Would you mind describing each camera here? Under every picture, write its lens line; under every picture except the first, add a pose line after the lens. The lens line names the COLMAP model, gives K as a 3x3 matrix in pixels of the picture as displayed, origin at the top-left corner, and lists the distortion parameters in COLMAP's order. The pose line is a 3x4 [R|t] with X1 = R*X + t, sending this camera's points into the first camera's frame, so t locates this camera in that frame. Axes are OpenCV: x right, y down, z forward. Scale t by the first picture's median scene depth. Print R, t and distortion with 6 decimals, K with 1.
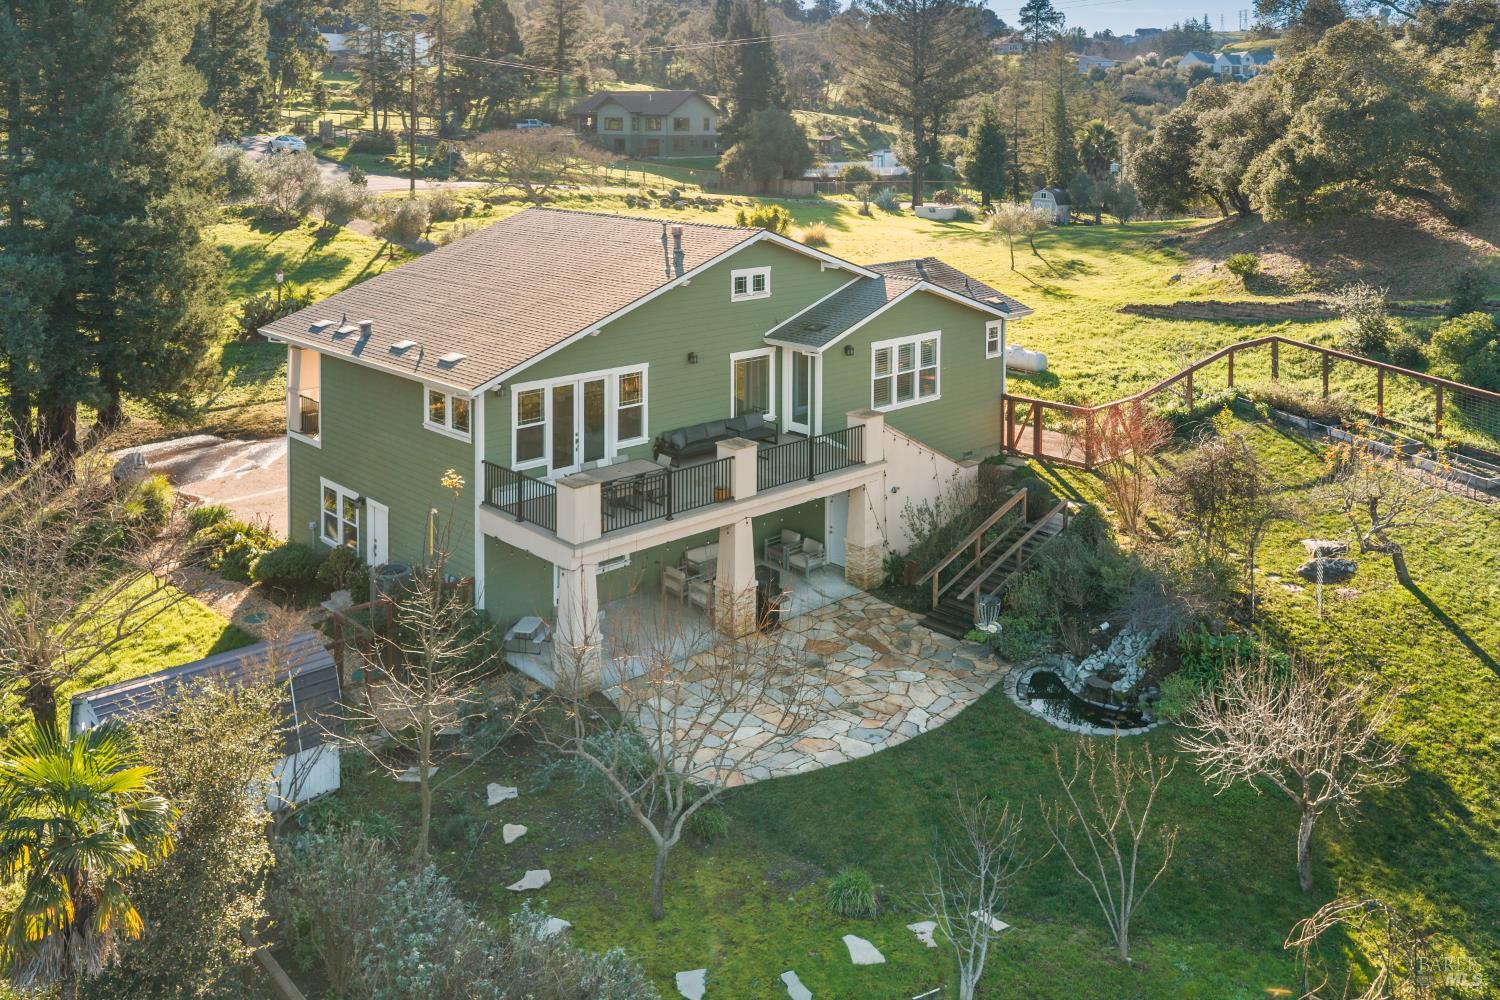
lens RADIAL K [[1287.8, 0, 748.6], [0, 1287.8, 145.6], [0, 0, 1]] dist [0.001068, -0.004628]
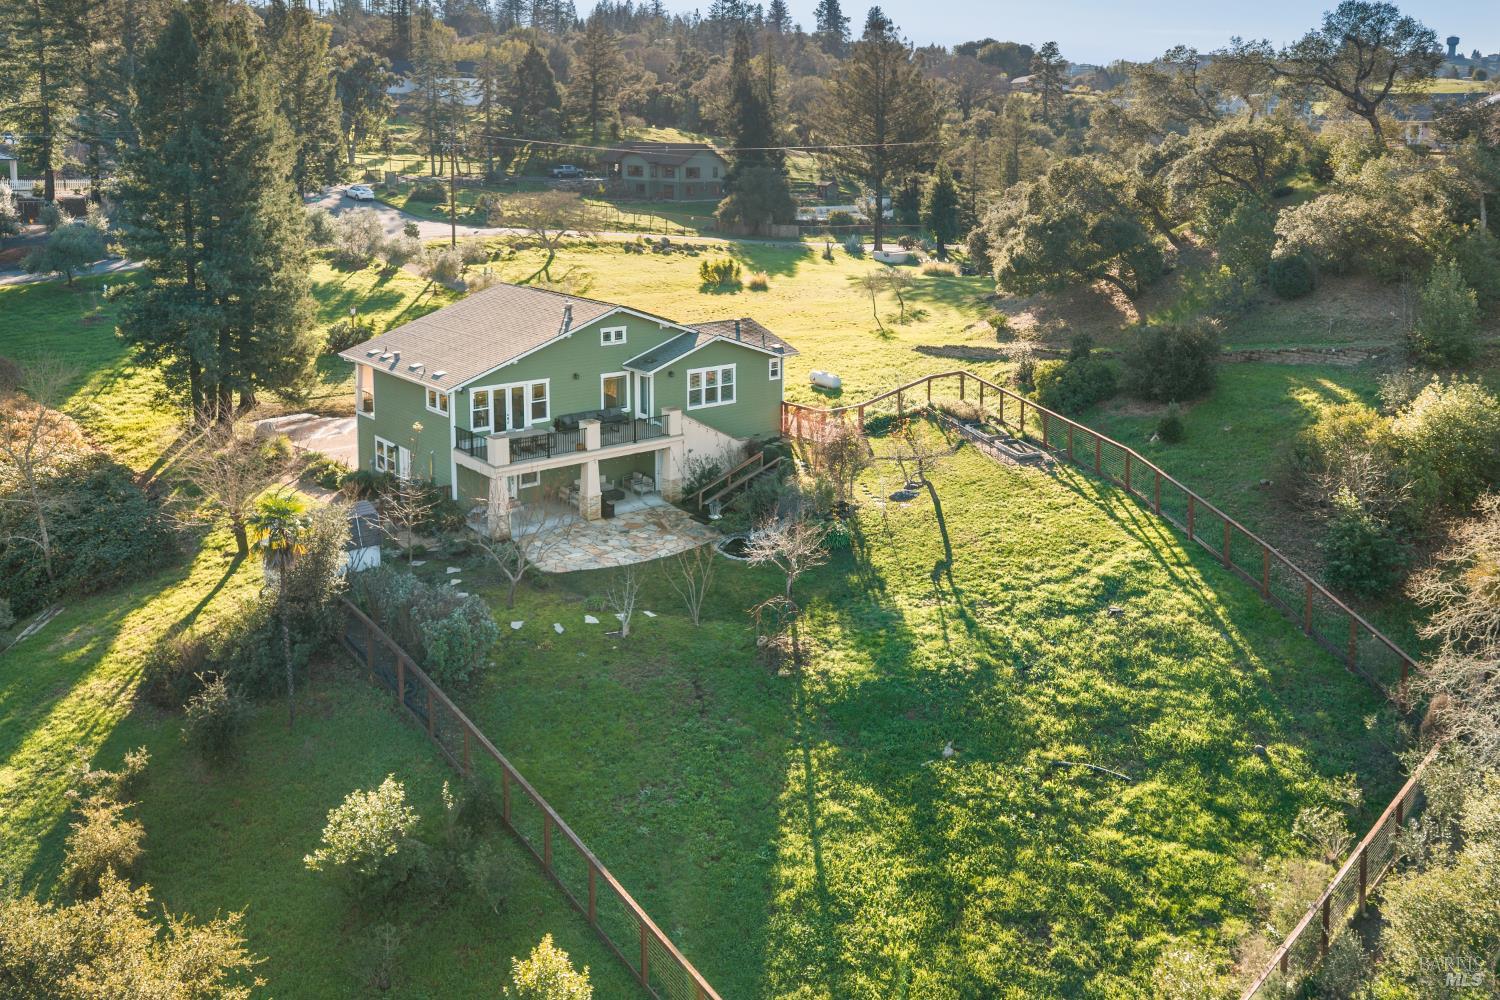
lens RADIAL K [[1250.5, 0, 748.8], [0, 1250.5, 336.1], [0, 0, 1]] dist [0.078505, -0.134902]
pose [[0.998569, 0.025343, -0.047089, 0.243148], [-0.018578, 0.990129, 0.138924, -0.121699], [0.050145, -0.137851, 0.989183, -0.628302]]
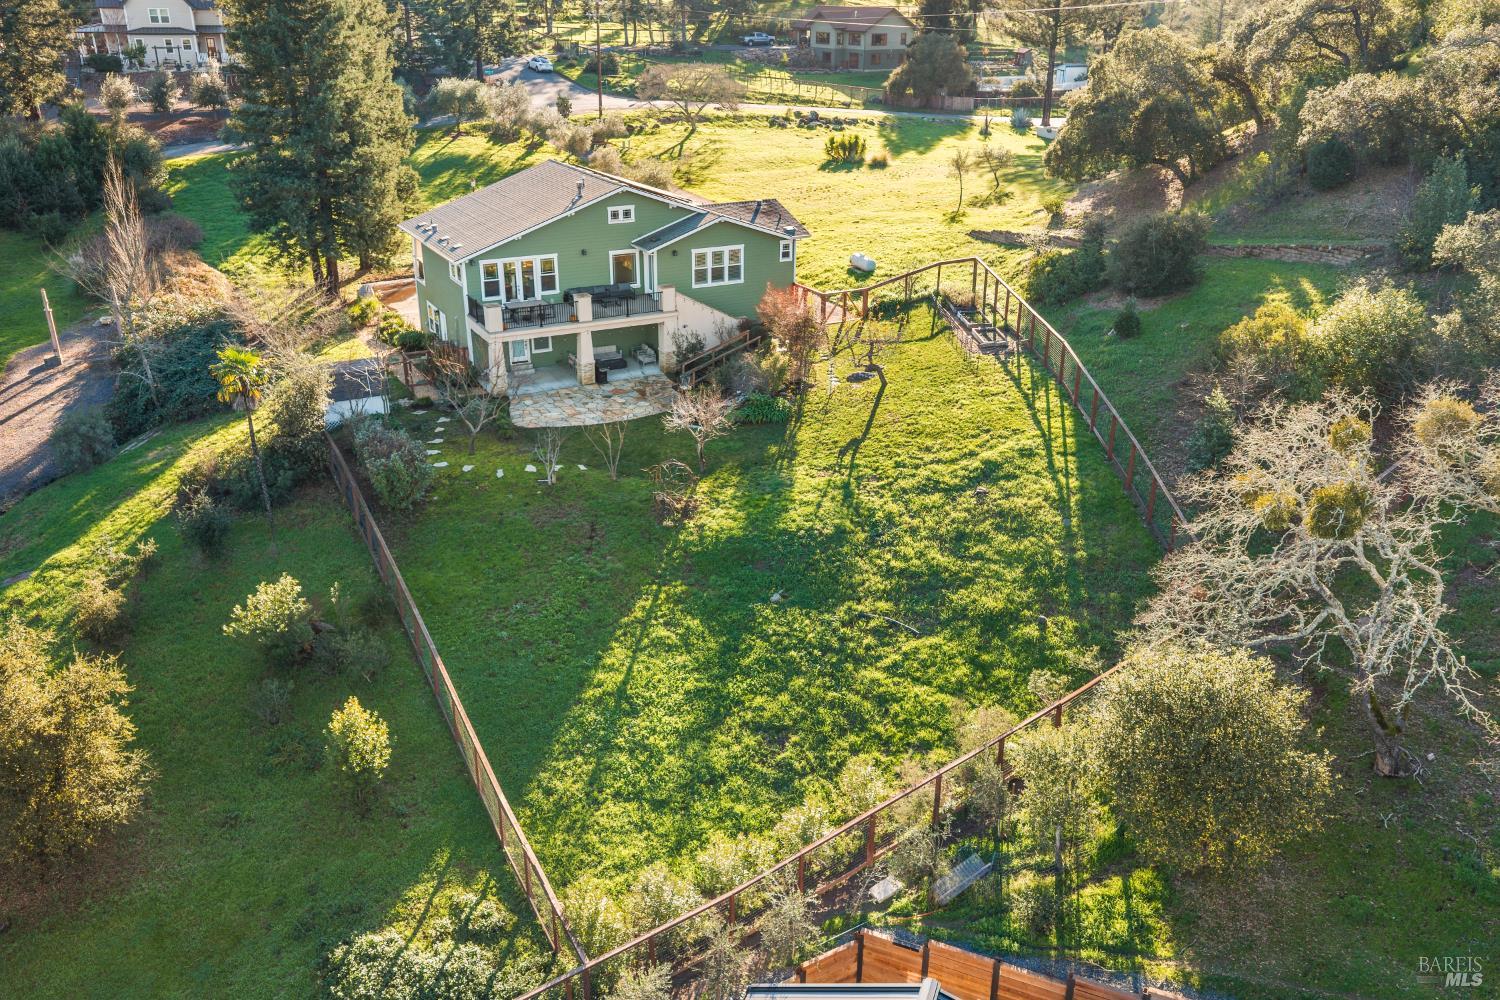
lens RADIAL K [[1170.7, 0, 748.7], [0, 1170.7, 569.6], [0, 0, 1]] dist [0.001535, -0.005831]
pose [[0.964070, 0.121432, -0.236270, 0.599148], [-0.009138, 0.904041, 0.427348, -0.145319], [0.265492, -0.409834, 0.872668, -0.615846]]
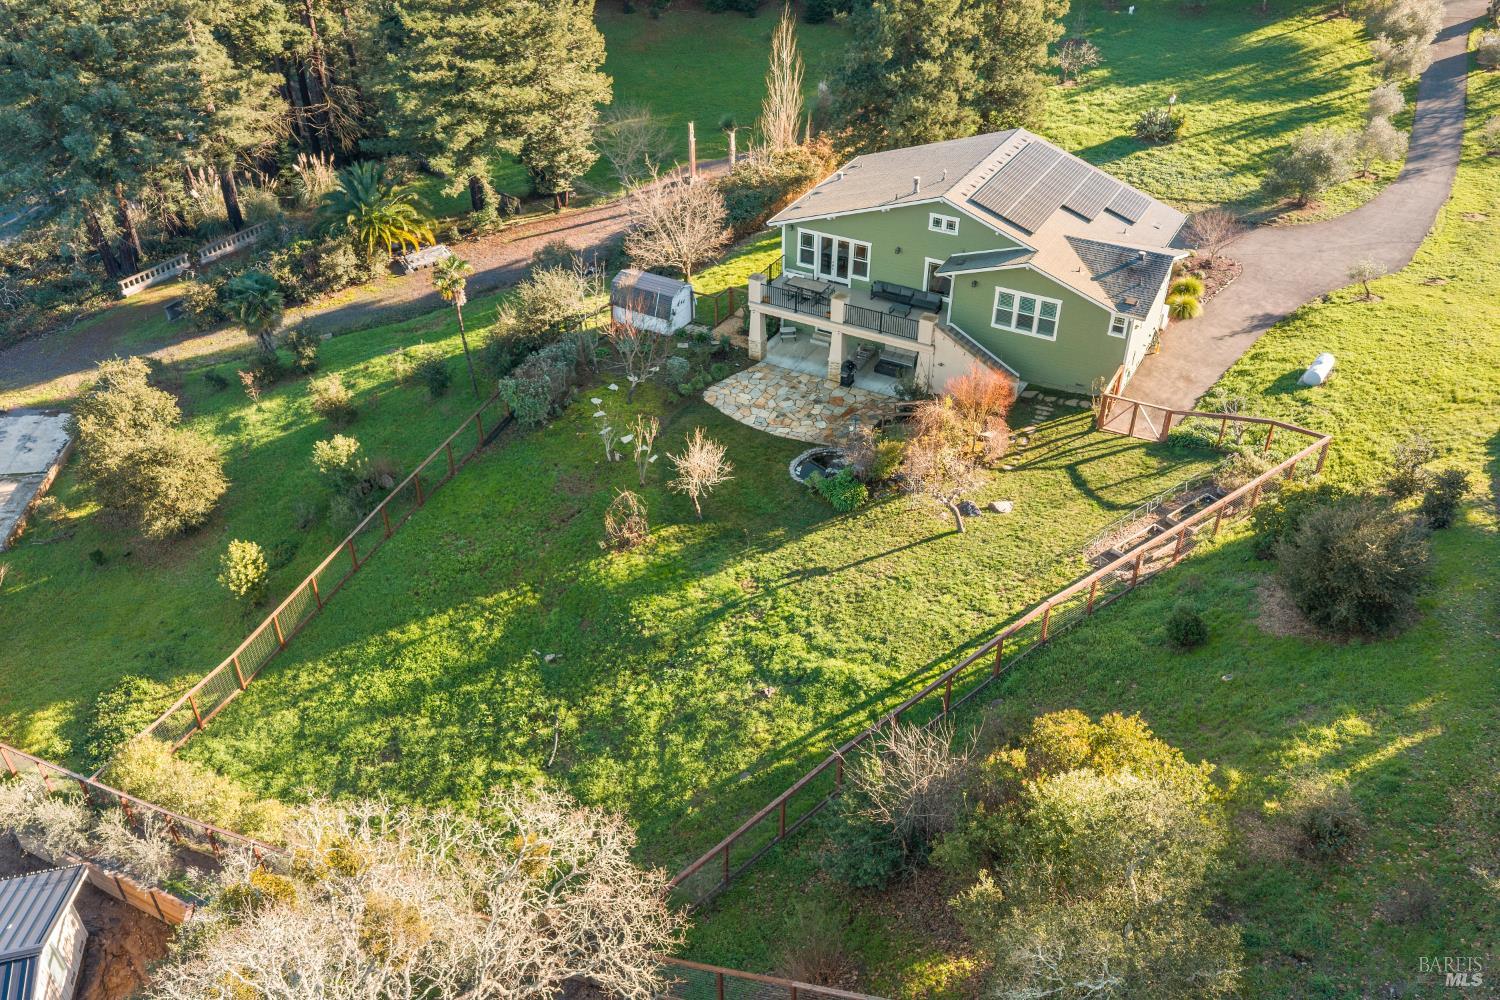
lens RADIAL K [[1233.0, 0, 723.2], [0, 1233.0, 499.0], [0, 0, 1]] dist [0.036970, -0.056732]
pose [[0.287306, 0.541056, -0.790389, 1.297525], [-0.013440, 0.827375, 0.561489, -0.467399], [0.957744, -0.150696, 0.244982, 0.236704]]
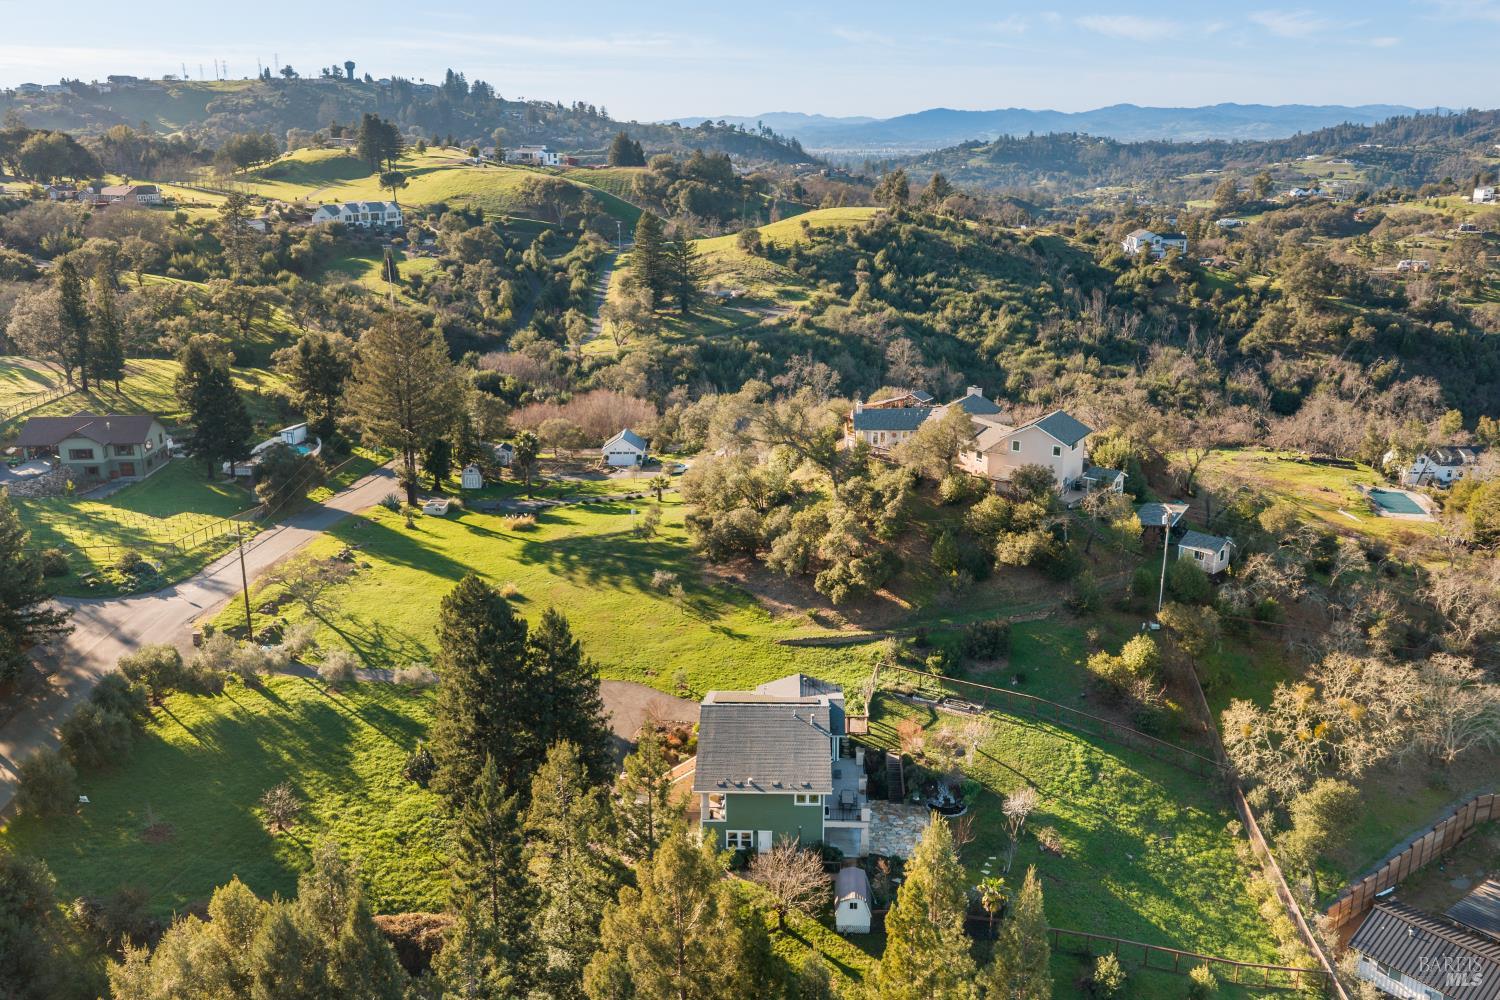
lens RADIAL K [[1212.8, 0, 769.2], [0, 1212.8, 495.3], [0, 0, 1]] dist [0.076191, -0.166636]
pose [[0.708113, -0.195610, 0.678464, -1.810705], [0.017614, 0.965456, 0.259969, -1.091764], [-0.705880, -0.172137, 0.687097, -0.773976]]
